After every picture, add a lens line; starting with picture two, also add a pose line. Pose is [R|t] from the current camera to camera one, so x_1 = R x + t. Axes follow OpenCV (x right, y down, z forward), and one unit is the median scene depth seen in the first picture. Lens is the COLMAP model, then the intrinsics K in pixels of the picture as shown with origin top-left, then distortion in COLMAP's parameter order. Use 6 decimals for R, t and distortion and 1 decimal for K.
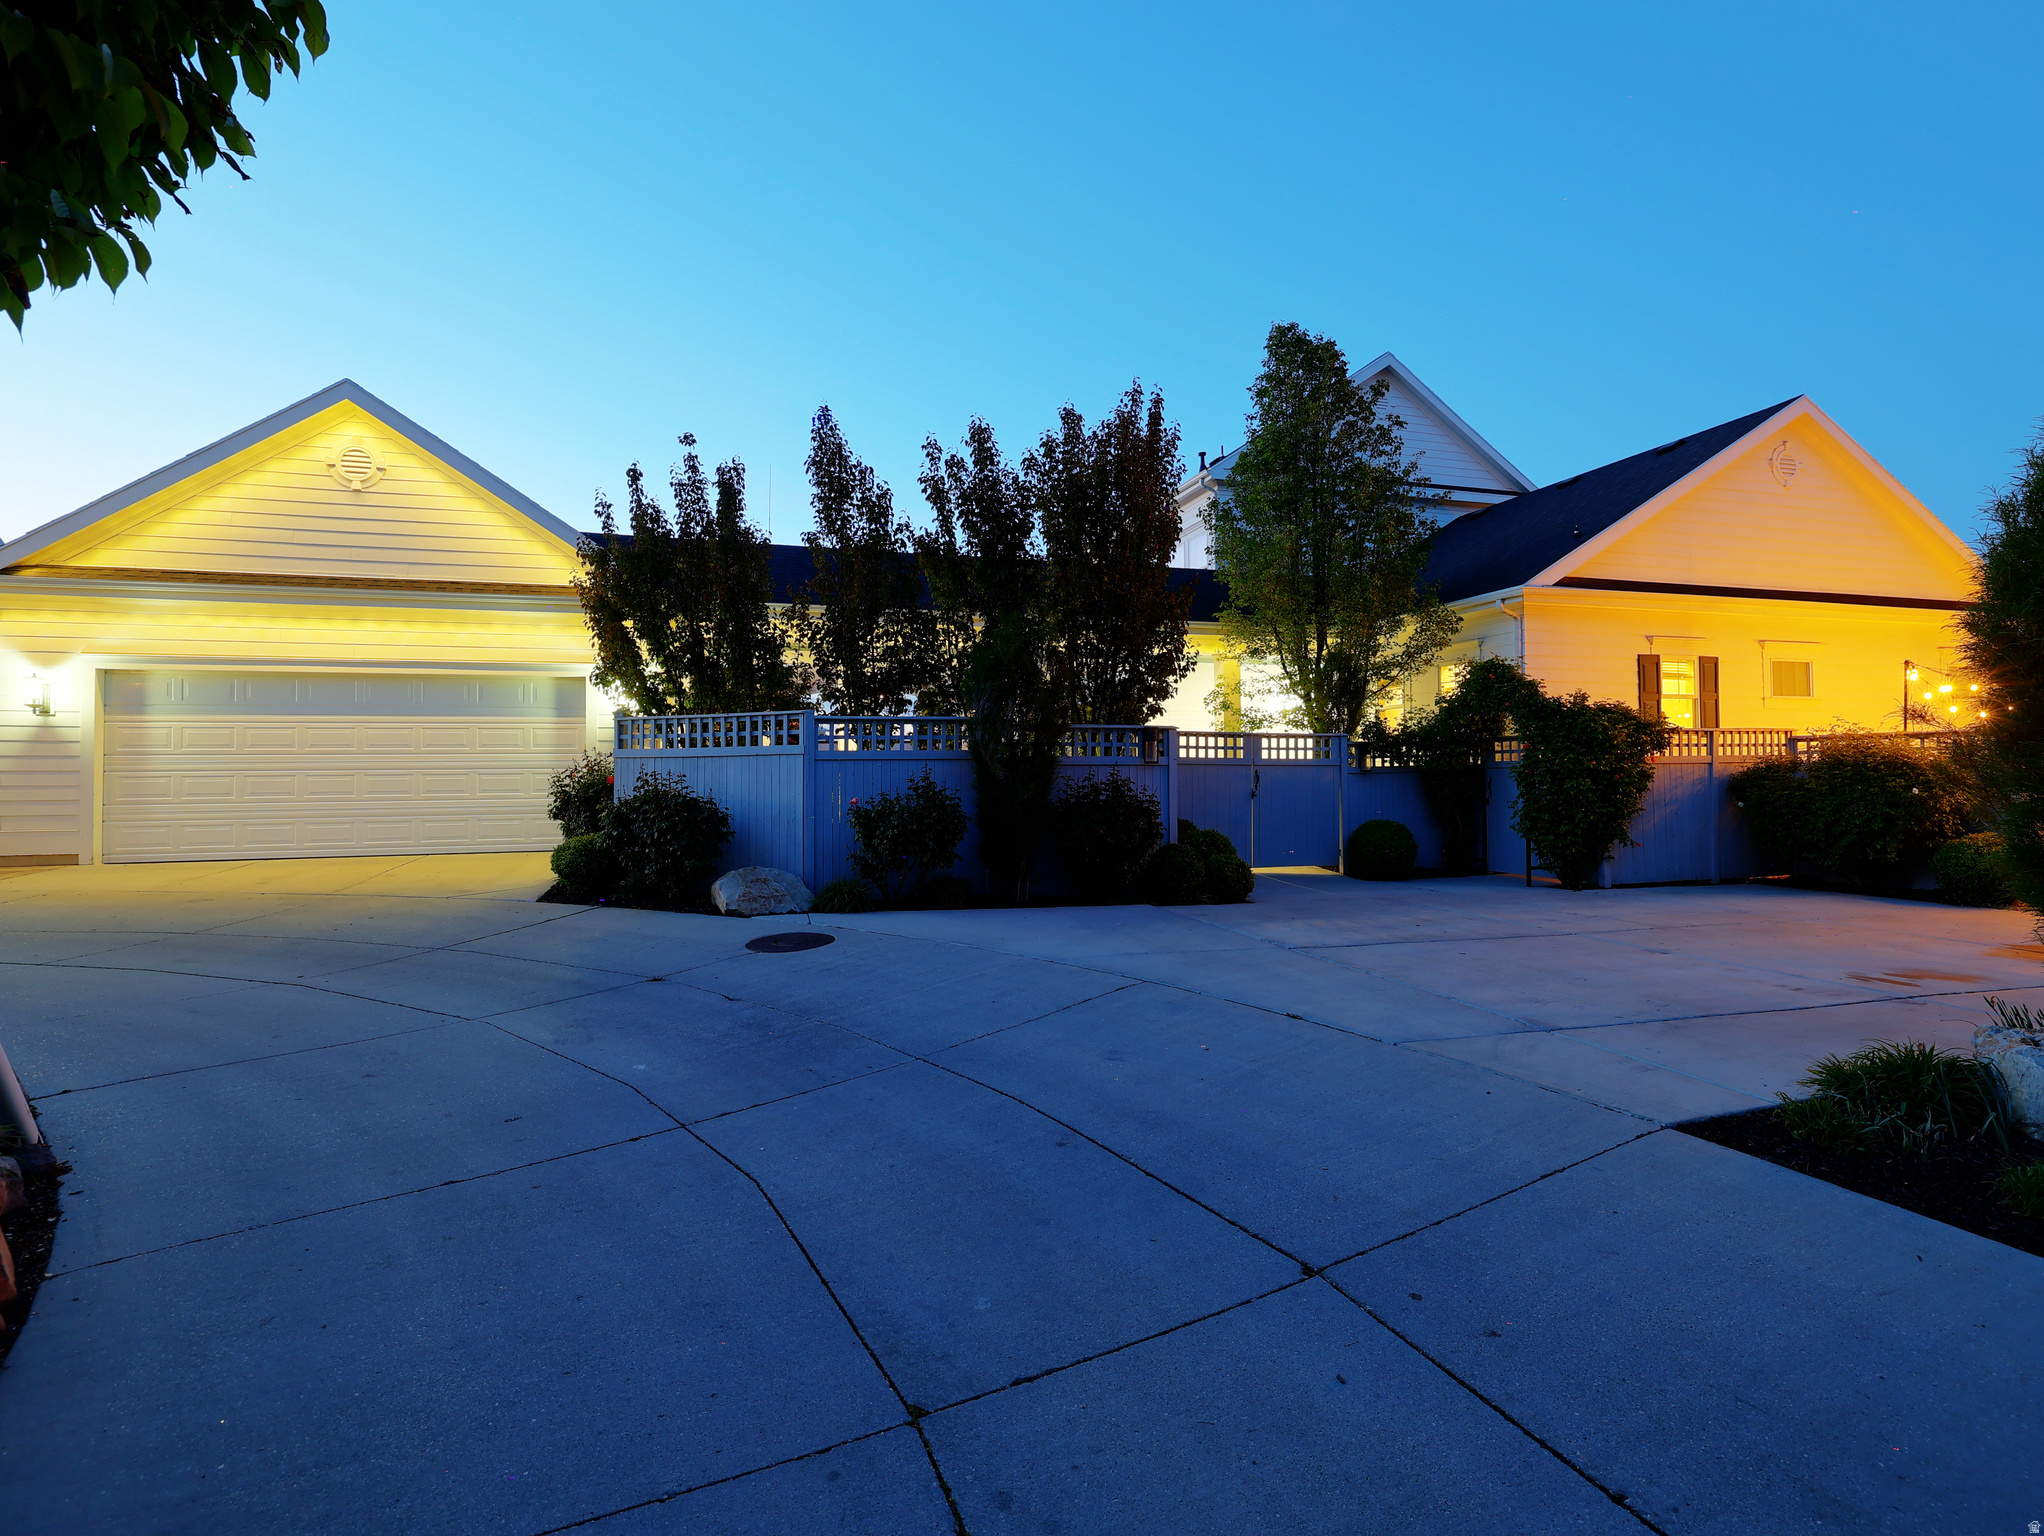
lens RADIAL K [[966.1, 0, 1022.4], [0, 966.1, 749.9], [0, 0, 1]] dist [-0.002610, -0.000147]
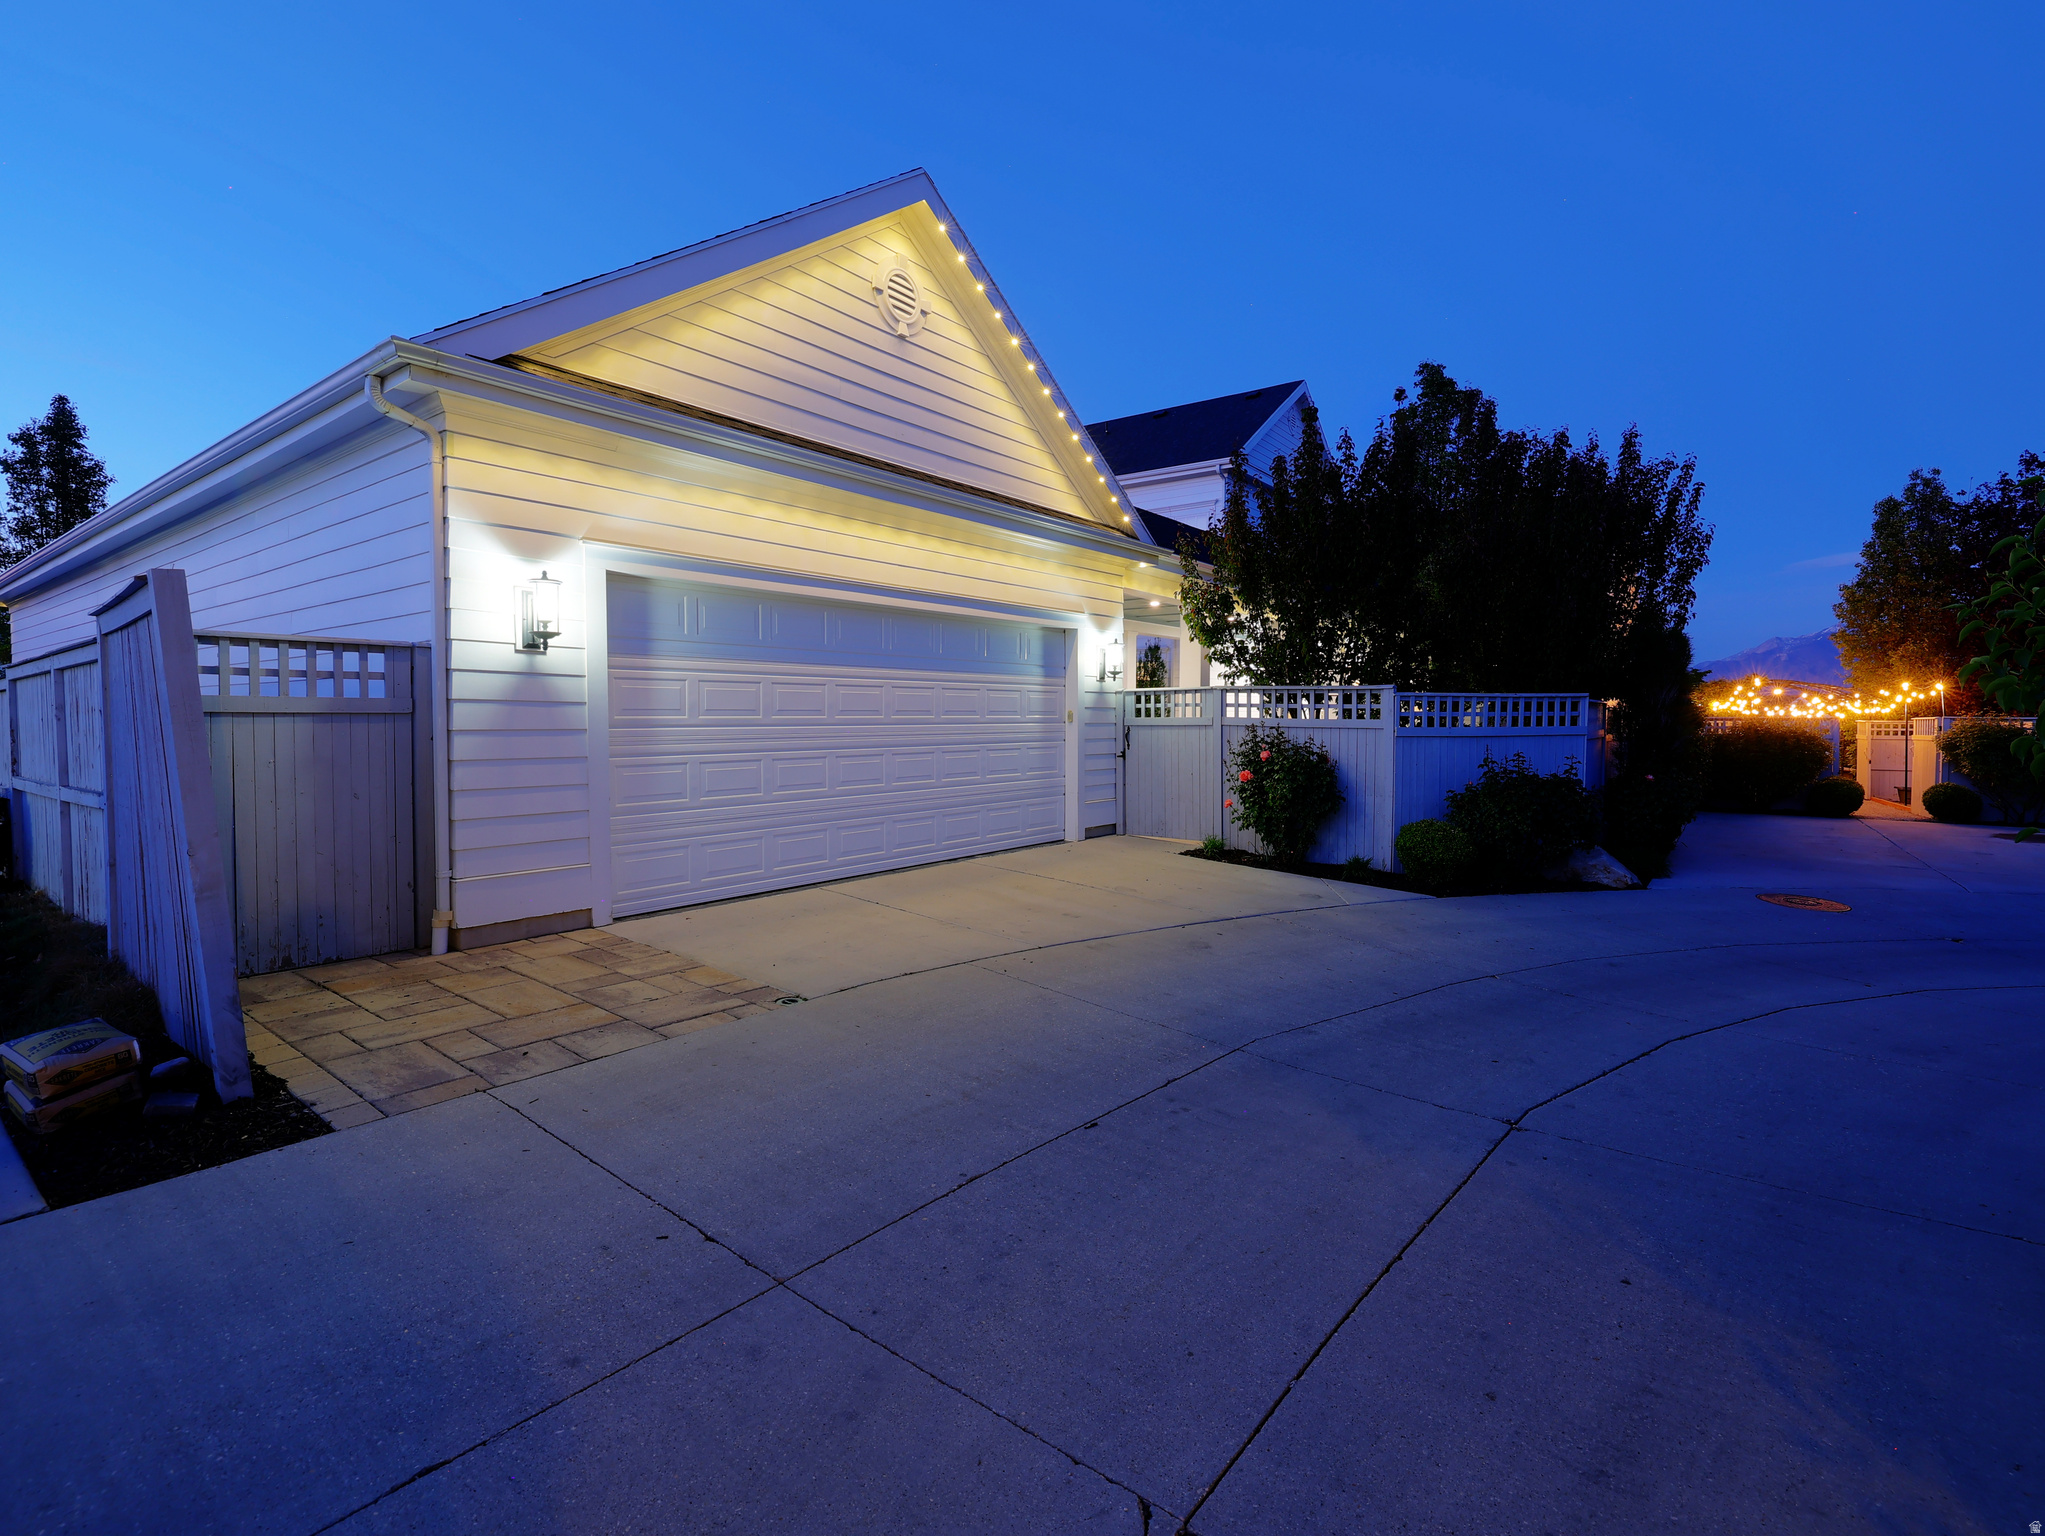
lens RADIAL K [[966.6, 0, 1022.9], [0, 966.6, 749.9], [0, 0, 1]] dist [-0.002610, -0.000147]
pose [[0.790648, -0.012419, 0.612145, -1.080983], [-0.031631, 0.997631, 0.061095, -0.023158], [-0.611453, -0.067667, 0.788382, 0.403701]]
